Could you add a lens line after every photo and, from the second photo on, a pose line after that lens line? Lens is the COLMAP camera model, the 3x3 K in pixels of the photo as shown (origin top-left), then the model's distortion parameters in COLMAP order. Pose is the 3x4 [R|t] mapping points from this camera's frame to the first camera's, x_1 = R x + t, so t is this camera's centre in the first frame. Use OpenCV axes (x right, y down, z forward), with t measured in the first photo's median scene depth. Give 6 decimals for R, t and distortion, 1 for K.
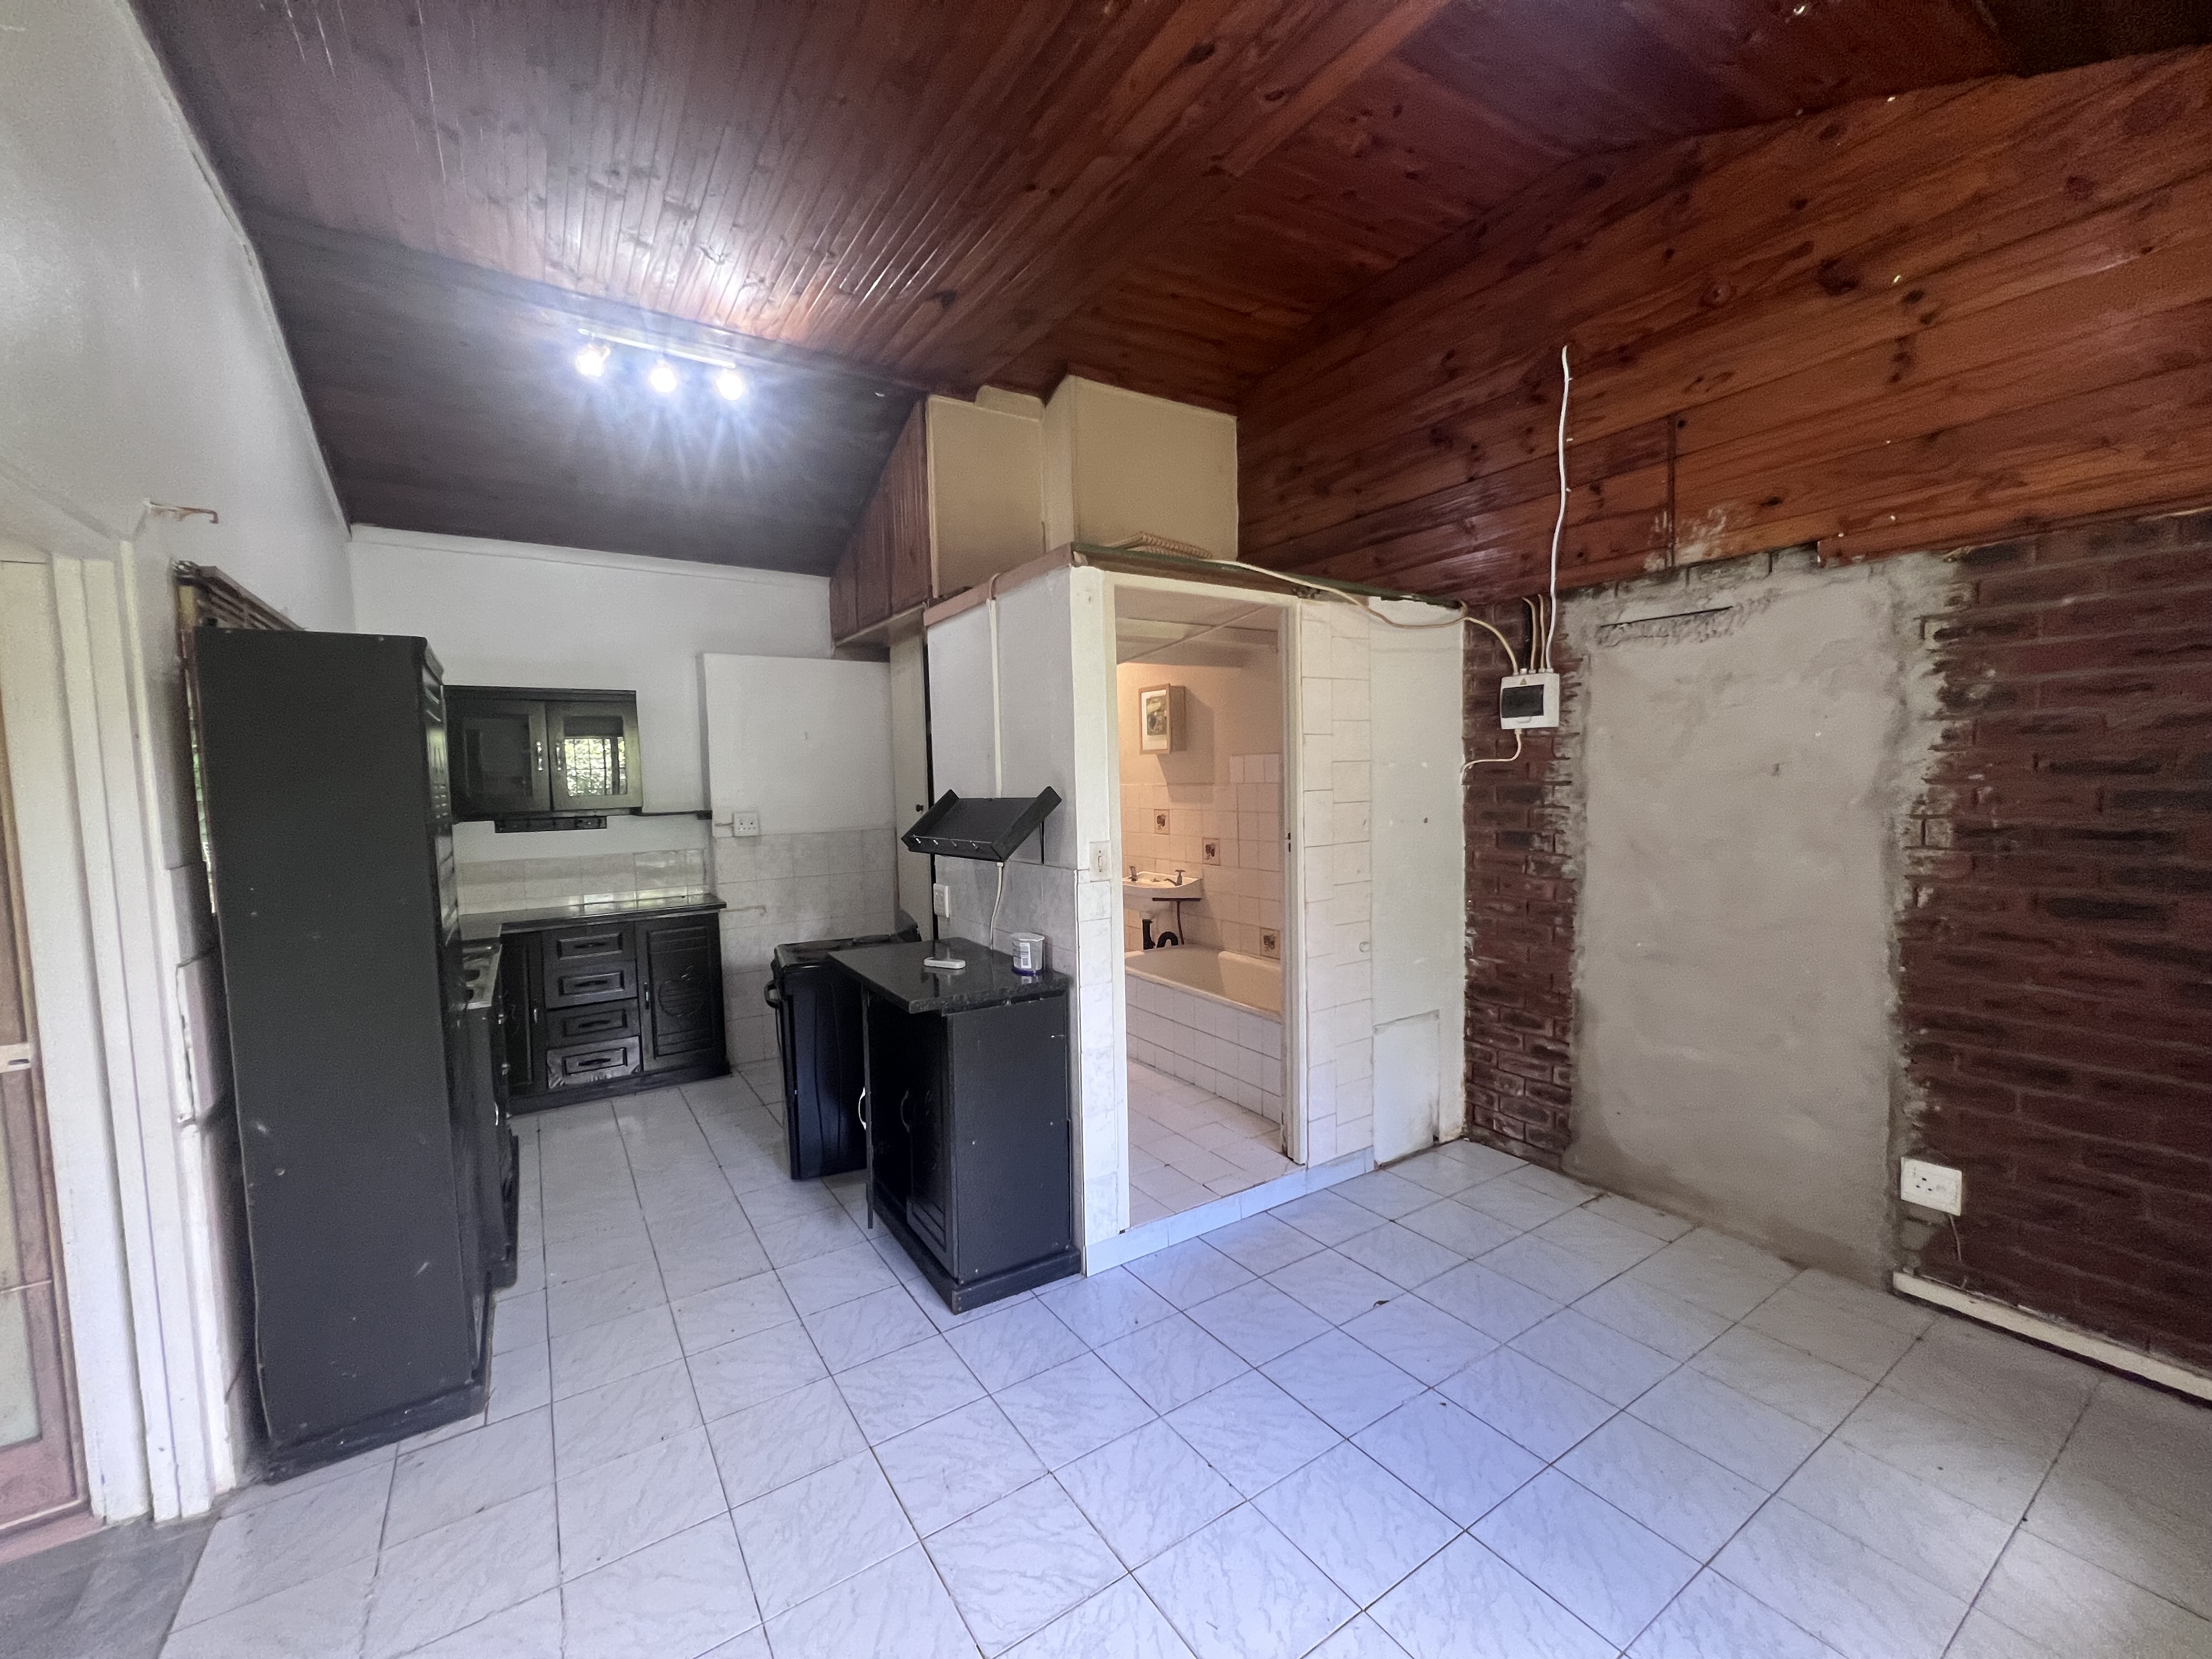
lens RADIAL K [[892.0, 0, 1102.0], [0, 892.0, 833.0], [0, 0, 1]] dist [-0.000277, -0.000018]
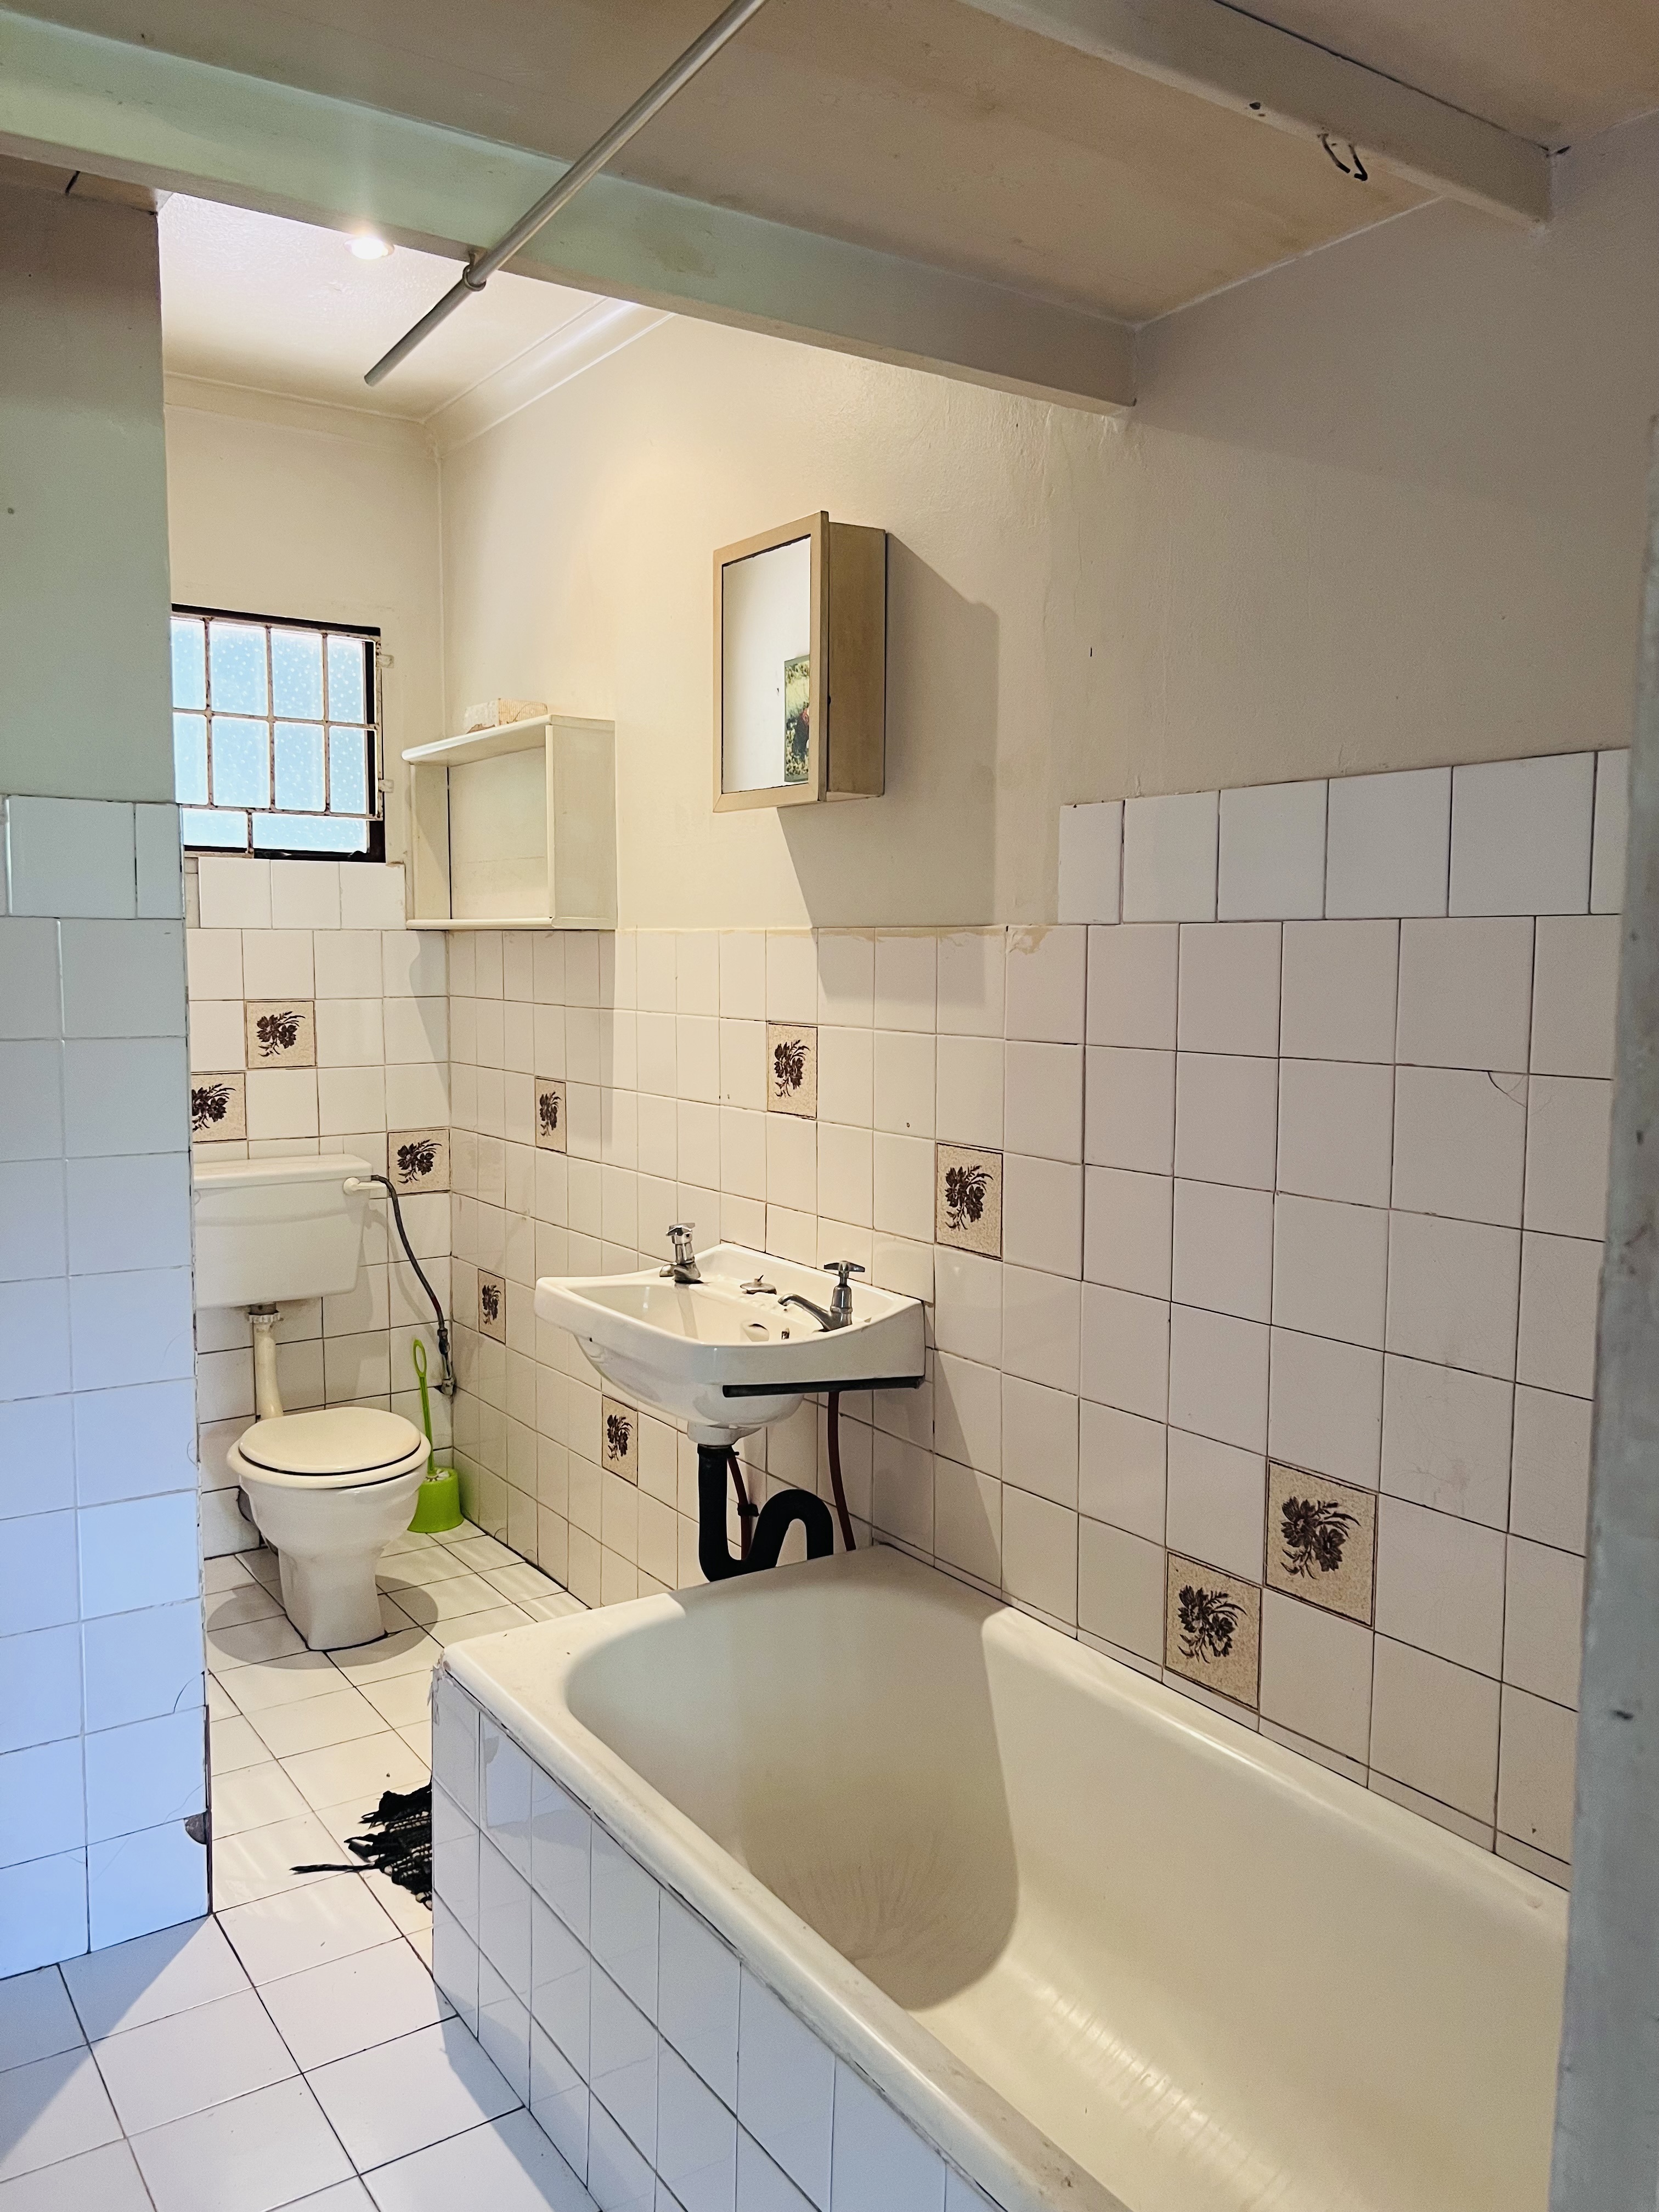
lens RADIAL K [[1691.4, 0, 828.5], [0, 1691.4, 1105.7], [0, 0, 1]] dist [-0.005615, -0.002467]
pose [[0.999079, 0.030455, 0.030219, 0.067314], [-0.031320, 0.999100, 0.028606, -0.017414], [-0.029321, -0.029526, 0.999134, 0.524378]]
